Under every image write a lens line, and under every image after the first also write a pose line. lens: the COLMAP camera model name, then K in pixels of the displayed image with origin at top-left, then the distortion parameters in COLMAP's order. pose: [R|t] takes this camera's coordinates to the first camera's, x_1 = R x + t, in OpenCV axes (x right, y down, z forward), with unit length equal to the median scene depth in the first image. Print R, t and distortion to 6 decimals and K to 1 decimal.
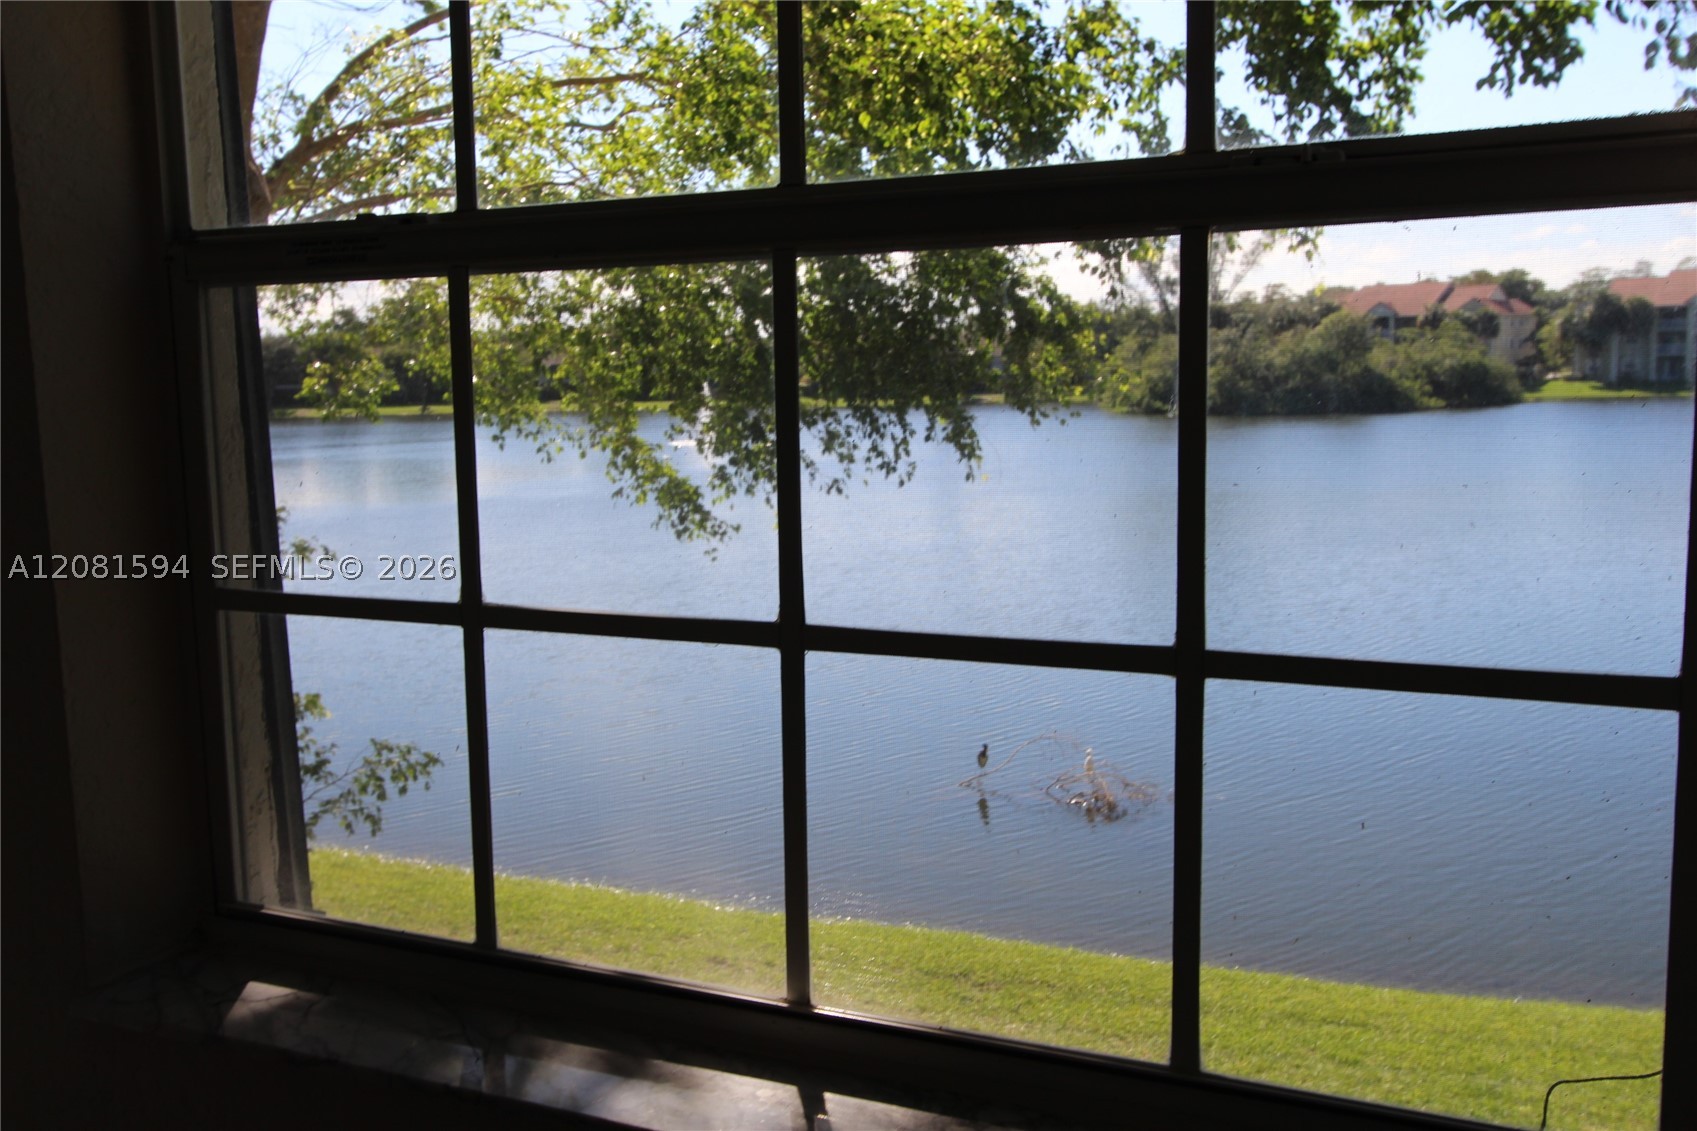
lens RADIAL K [[1646.4, 0, 846.3], [0, 1646.4, 527.2], [0, 0, 1]] dist [0.006853, 0.005927]
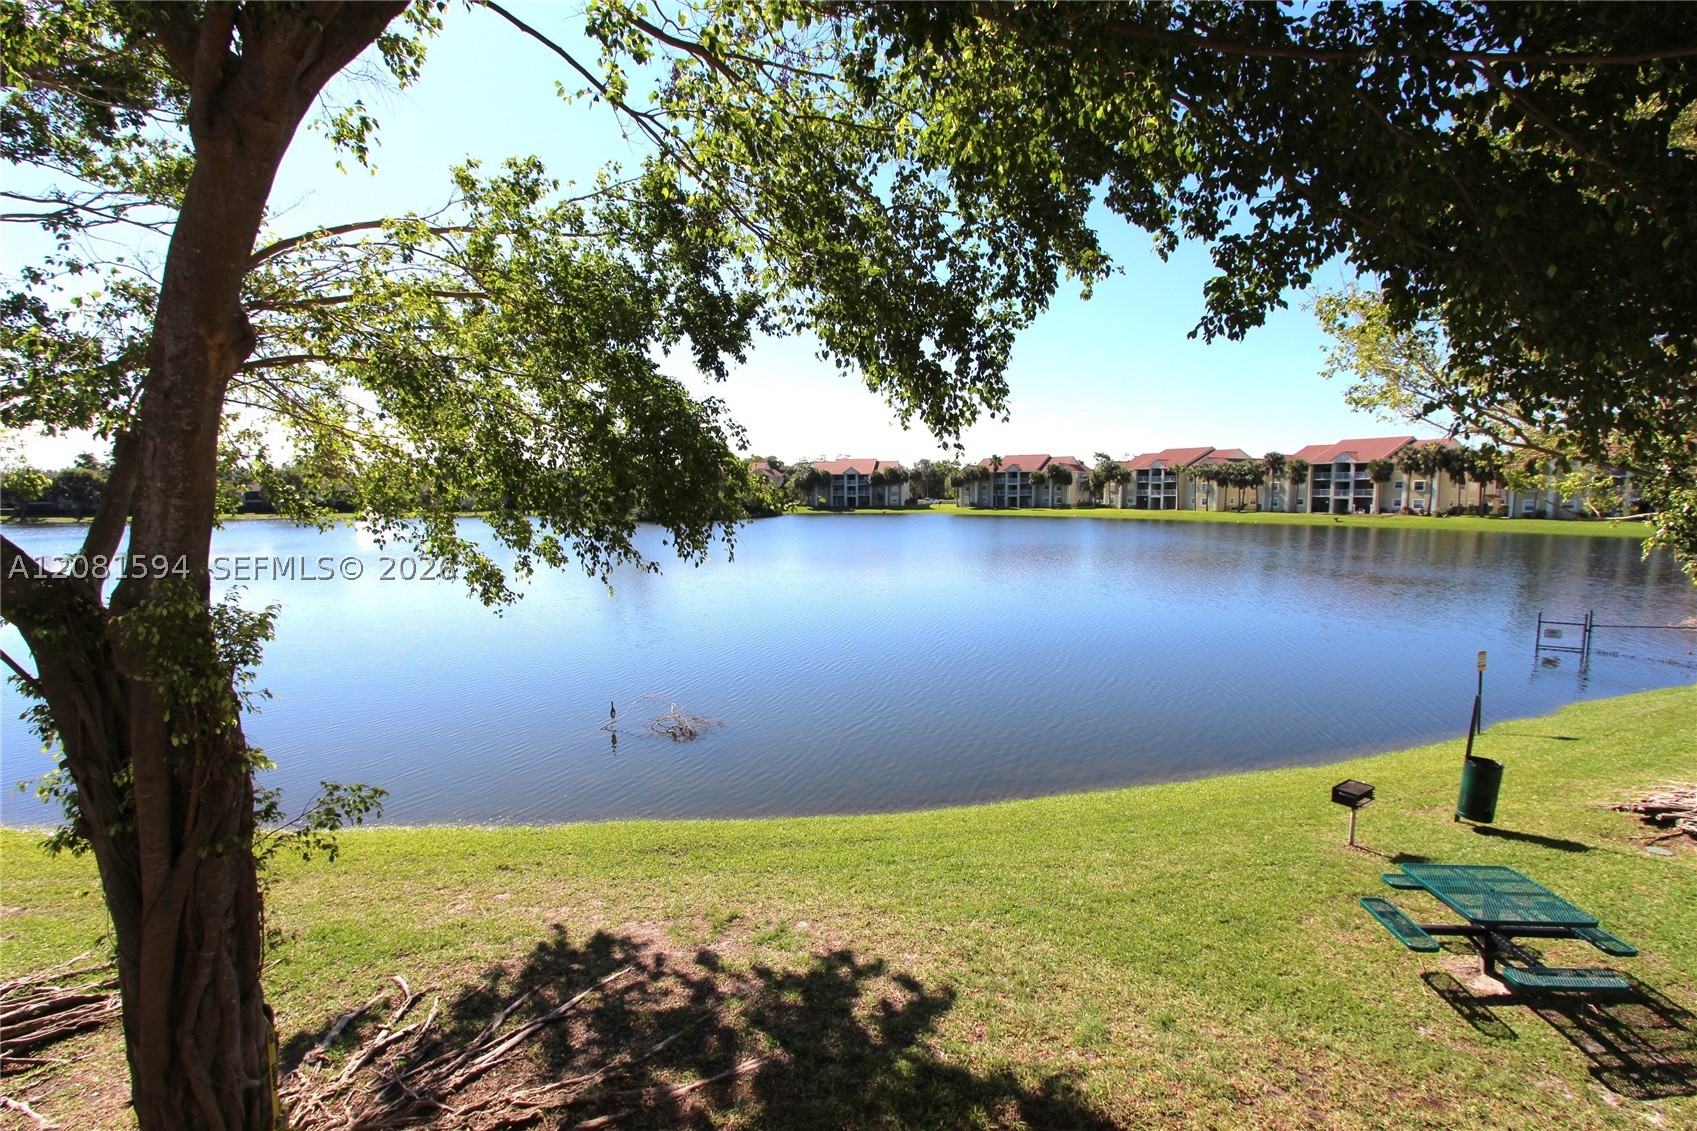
lens RADIAL K [[789.9, 0, 842.9], [0, 789.9, 567.6], [0, 0, 1]] dist [-0.019423, 0.004147]
pose [[0.887546, -0.028277, 0.459850, -0.130117], [0.032697, 0.999464, -0.001649, -0.014181], [-0.459557, 0.016499, 0.887995, 0.178316]]
